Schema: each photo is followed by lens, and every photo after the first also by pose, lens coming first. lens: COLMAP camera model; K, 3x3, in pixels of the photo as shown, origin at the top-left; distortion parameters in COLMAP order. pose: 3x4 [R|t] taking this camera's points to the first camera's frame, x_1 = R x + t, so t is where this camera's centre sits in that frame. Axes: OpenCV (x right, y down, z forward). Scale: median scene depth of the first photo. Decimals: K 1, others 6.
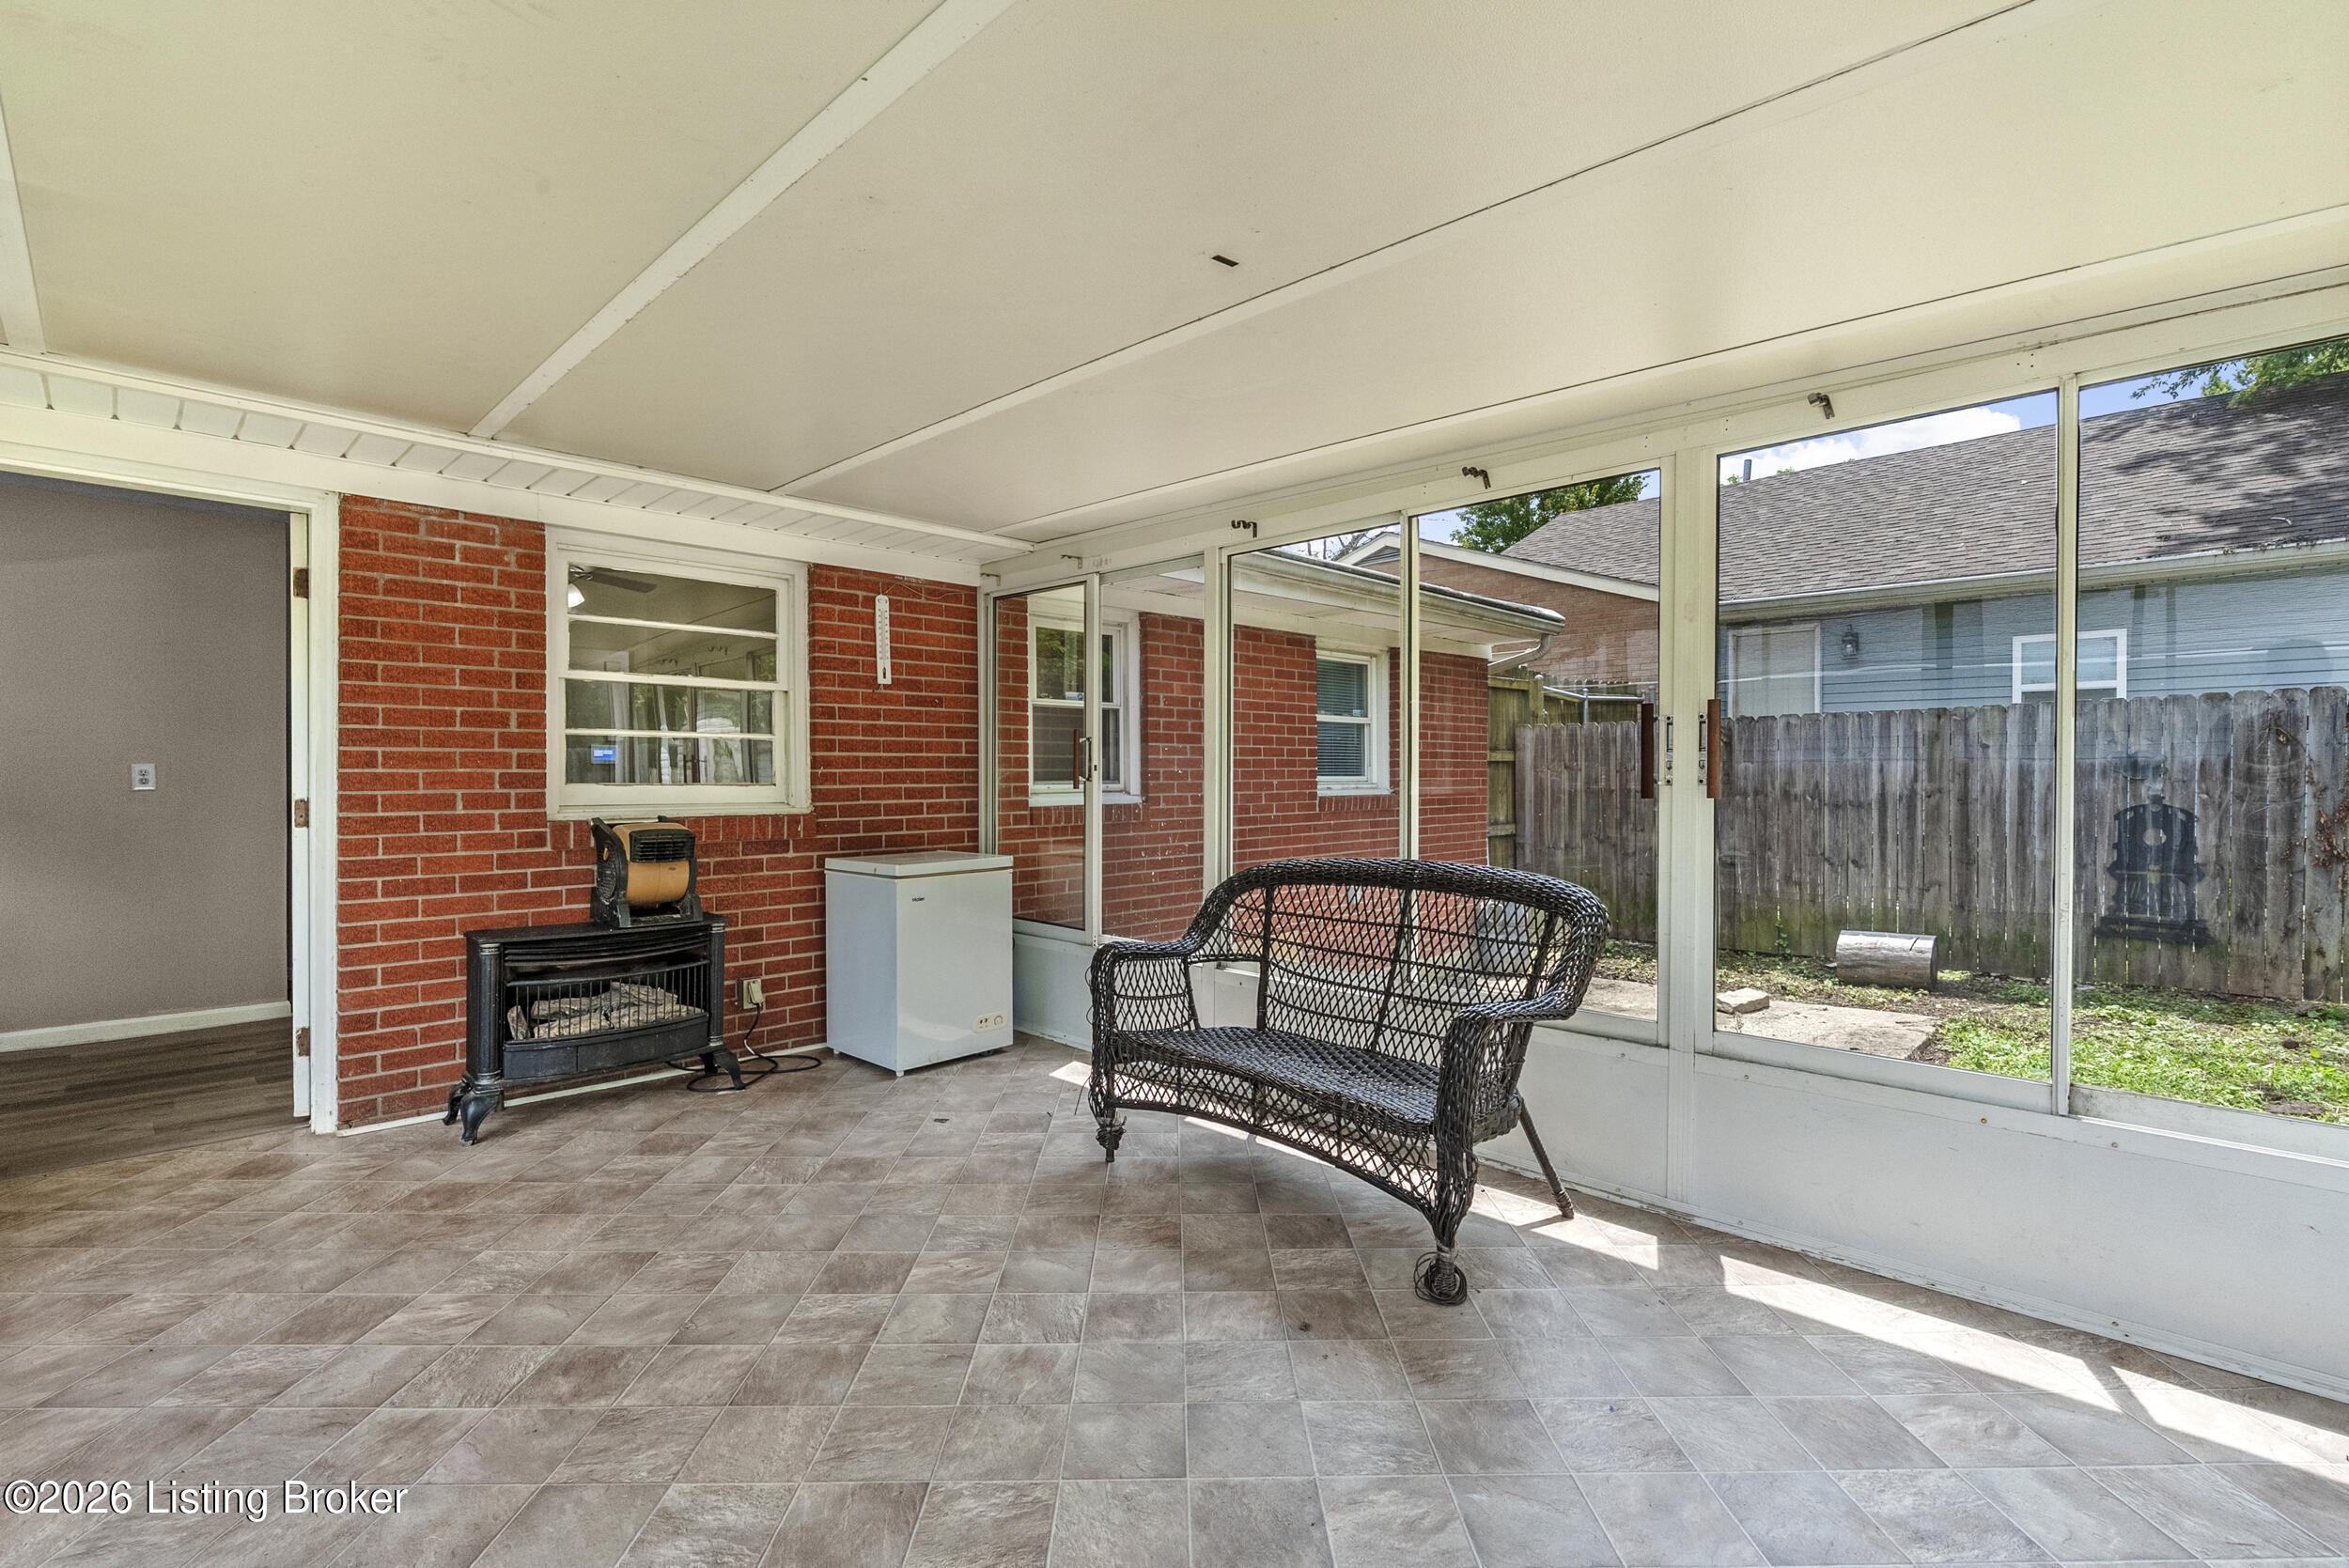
lens RADIAL K [[1077.2, 0, 1182.4], [0, 1077.2, 766.9], [0, 0, 1]] dist [-0.001579, 0.000510]
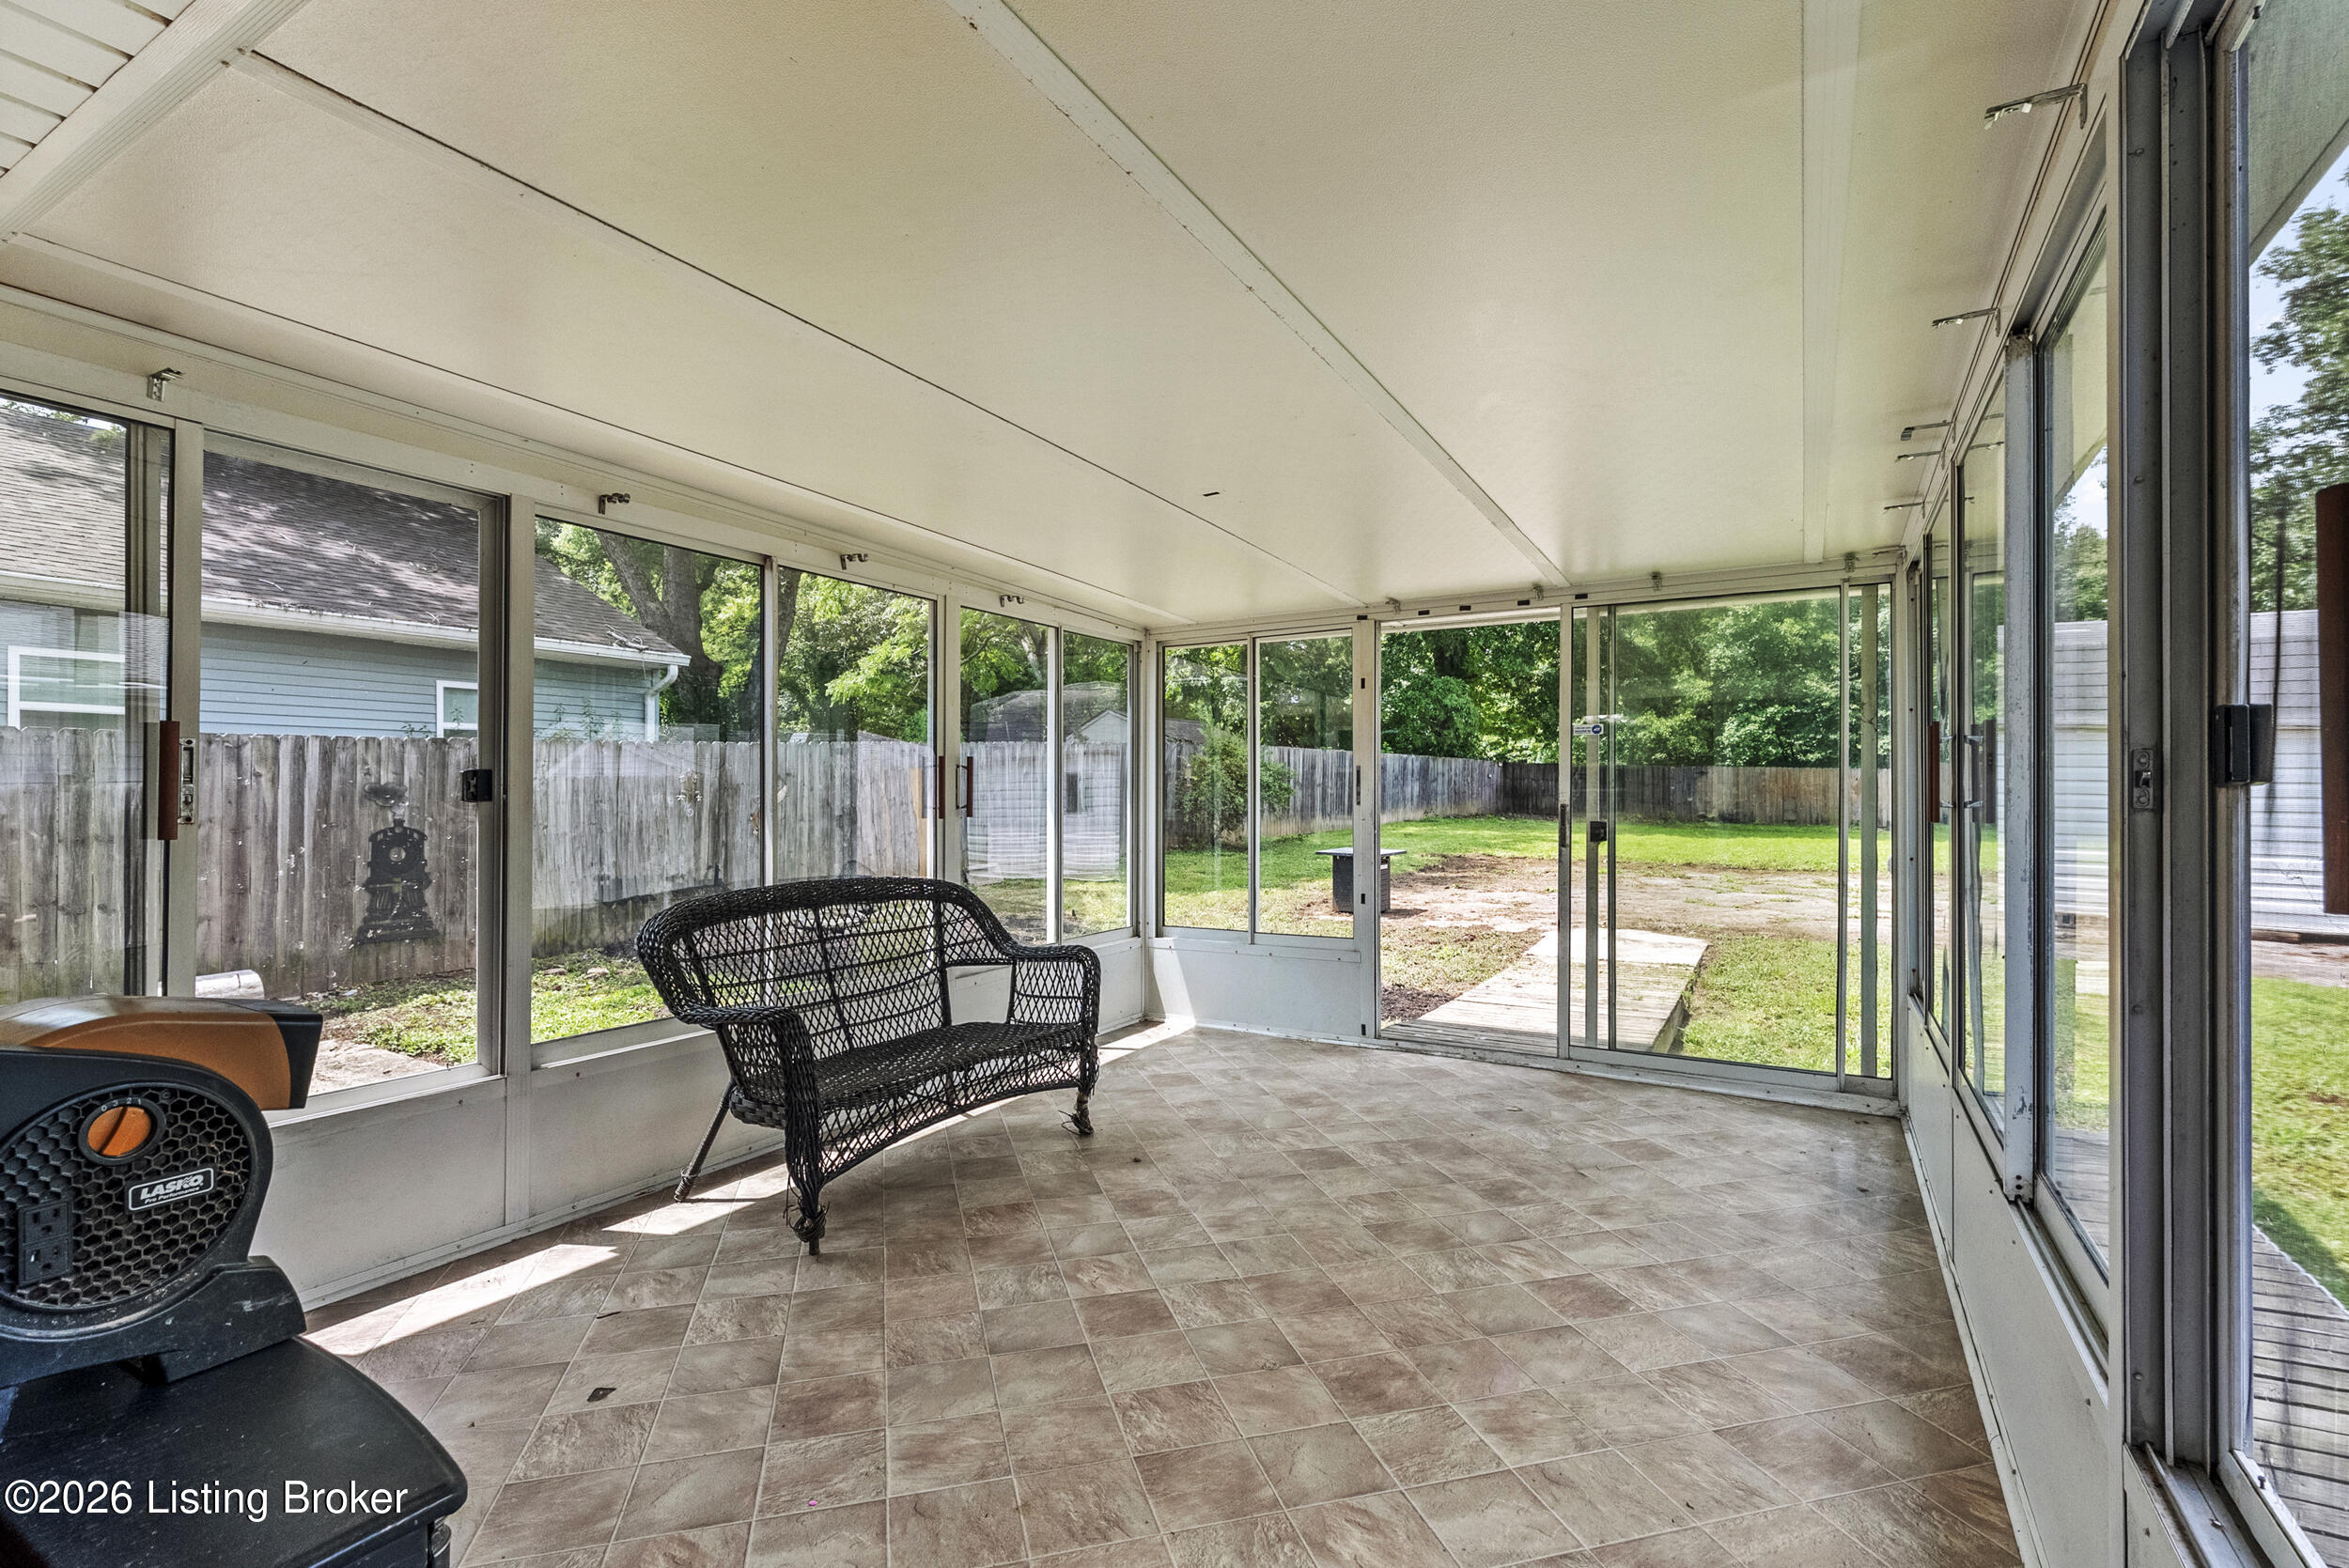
lens RADIAL K [[1077.2, 0, 1179.9], [0, 1077.2, 796.8], [0, 0, 1]] dist [-0.001579, 0.000510]
pose [[-0.264753, 0.001025, 0.964316, -1.176835], [-0.004860, 0.999985, -0.002397, -0.001401], [-0.964304, -0.005321, -0.264745, 1.136589]]
